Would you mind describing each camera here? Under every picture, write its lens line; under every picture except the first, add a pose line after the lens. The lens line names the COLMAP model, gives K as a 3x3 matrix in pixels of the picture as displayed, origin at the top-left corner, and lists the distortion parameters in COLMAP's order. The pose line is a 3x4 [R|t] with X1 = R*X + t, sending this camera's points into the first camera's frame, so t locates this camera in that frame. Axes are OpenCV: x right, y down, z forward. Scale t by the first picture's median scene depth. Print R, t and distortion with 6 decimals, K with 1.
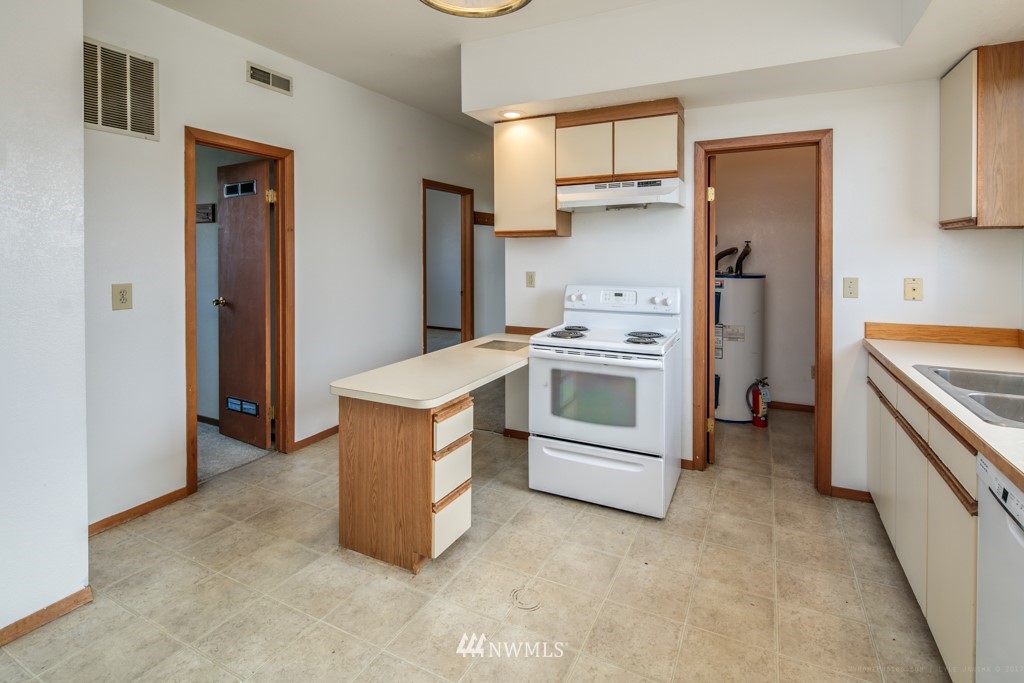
lens RADIAL K [[500.8, 0, 511.0], [0, 500.8, 254.5], [0, 0, 1]] dist [-0.000760, -0.000229]
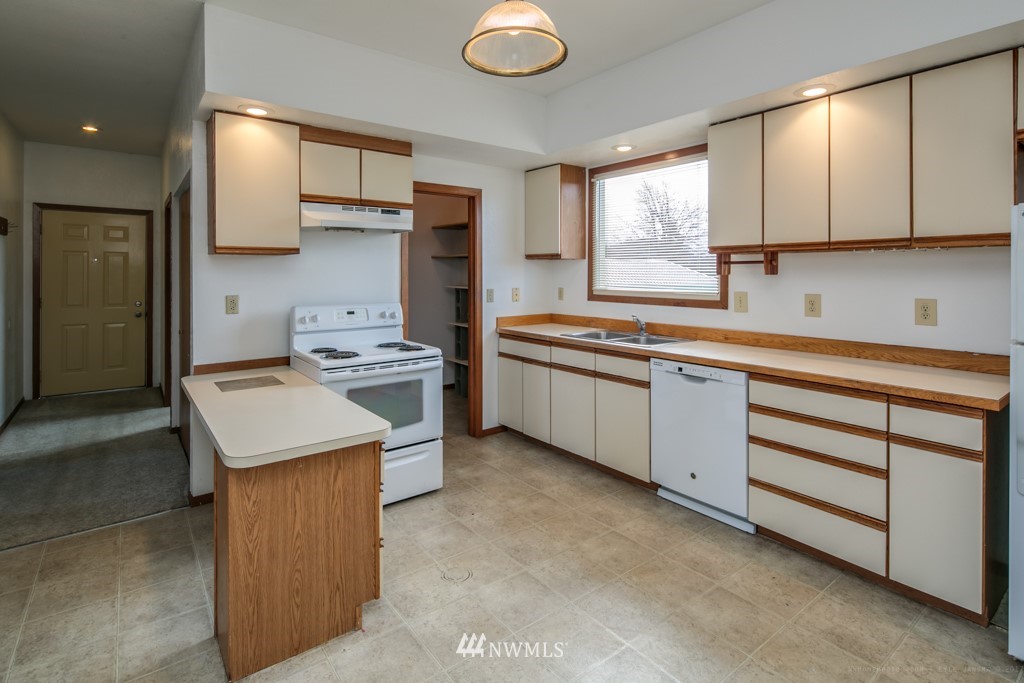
lens RADIAL K [[508.9, 0, 511.2], [0, 508.9, 271.4], [0, 0, 1]] dist [-0.000895, -0.000199]
pose [[0.433423, 0.002370, 0.901187, -0.719624], [0.002753, 0.999988, -0.003954, -0.001362], [-0.901186, 0.004195, 0.433412, 0.282897]]
